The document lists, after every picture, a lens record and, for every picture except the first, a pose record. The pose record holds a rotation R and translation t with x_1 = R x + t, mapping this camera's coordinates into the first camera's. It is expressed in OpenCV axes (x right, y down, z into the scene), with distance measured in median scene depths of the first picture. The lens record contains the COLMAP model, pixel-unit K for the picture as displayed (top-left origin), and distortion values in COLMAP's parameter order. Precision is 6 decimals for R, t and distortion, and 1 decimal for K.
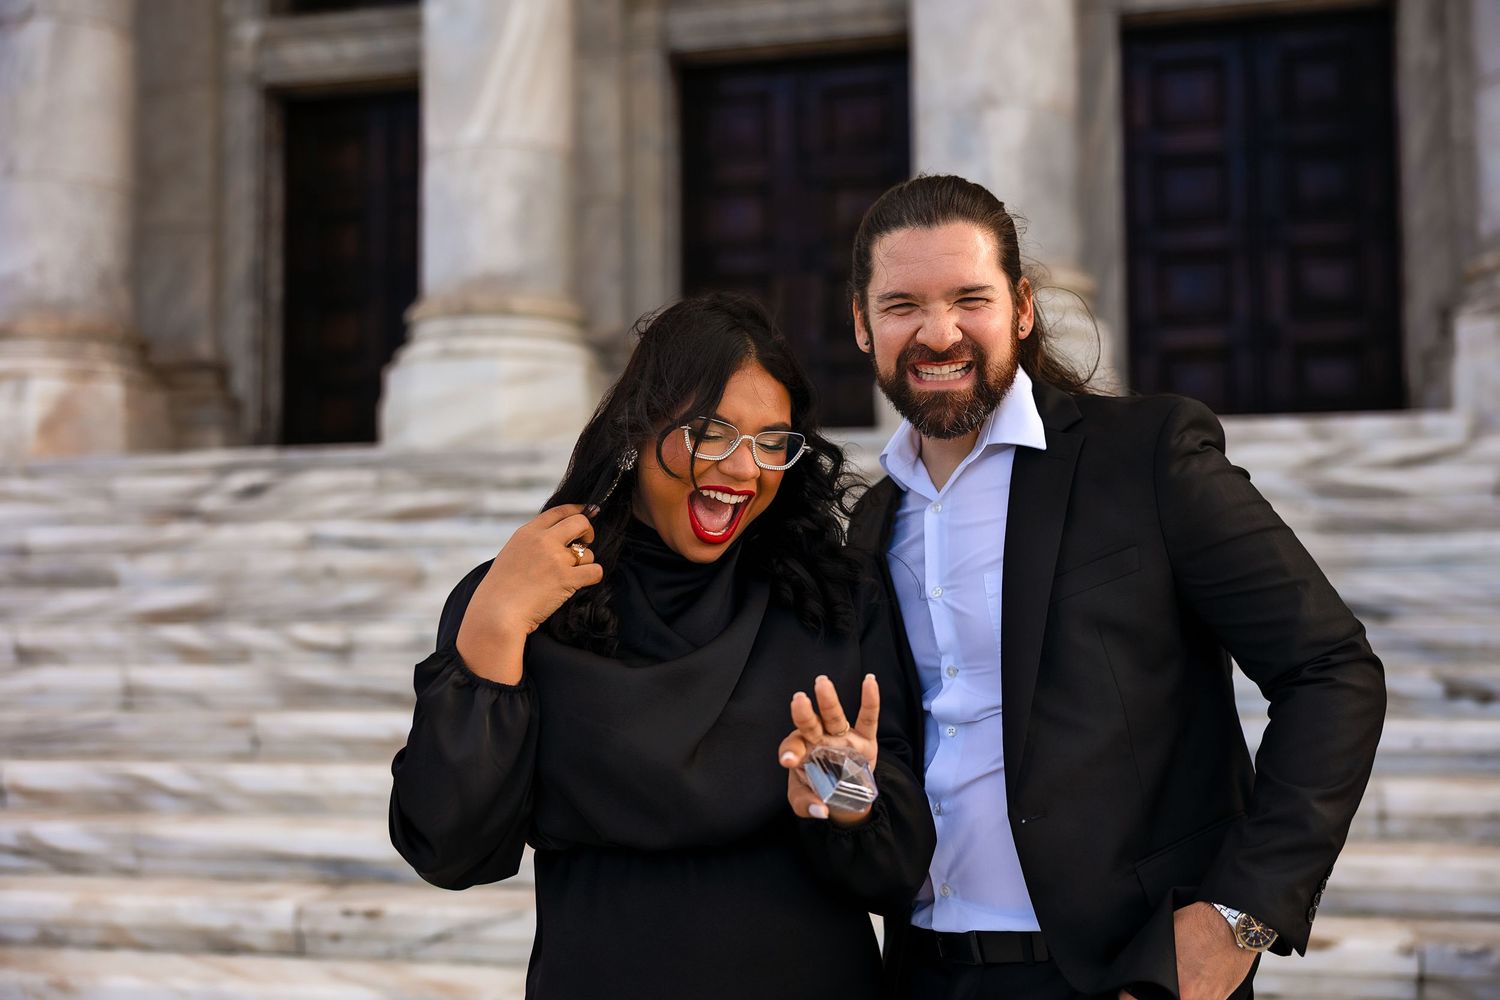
lens RADIAL K [[1758.4, 0, 750.0], [0, 1758.4, 500.0], [0, 0, 1]] dist [0.008334, -0.004644]
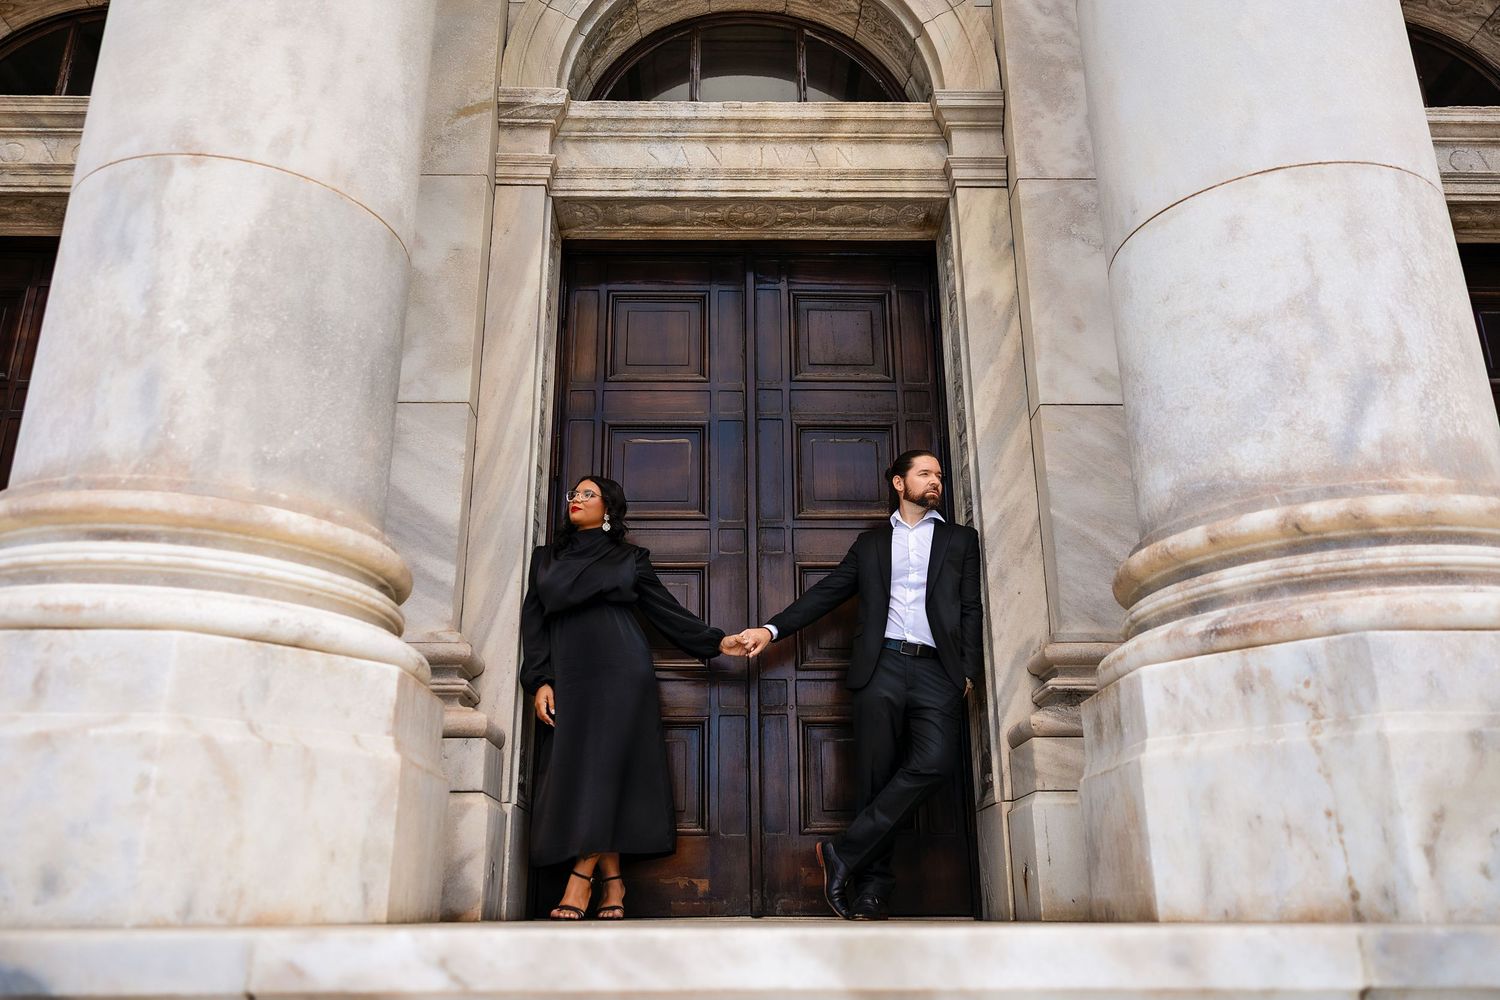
lens RADIAL K [[1218.0, 0, 750.0], [0, 1218.0, 500.0], [0, 0, 1]] dist [0.016241, -0.000770]
pose [[0.967867, 0.088140, 0.235510, 0.181371], [-0.022770, 0.963431, -0.266988, -0.044048], [-0.250430, 0.253046, 0.934480, 0.574312]]
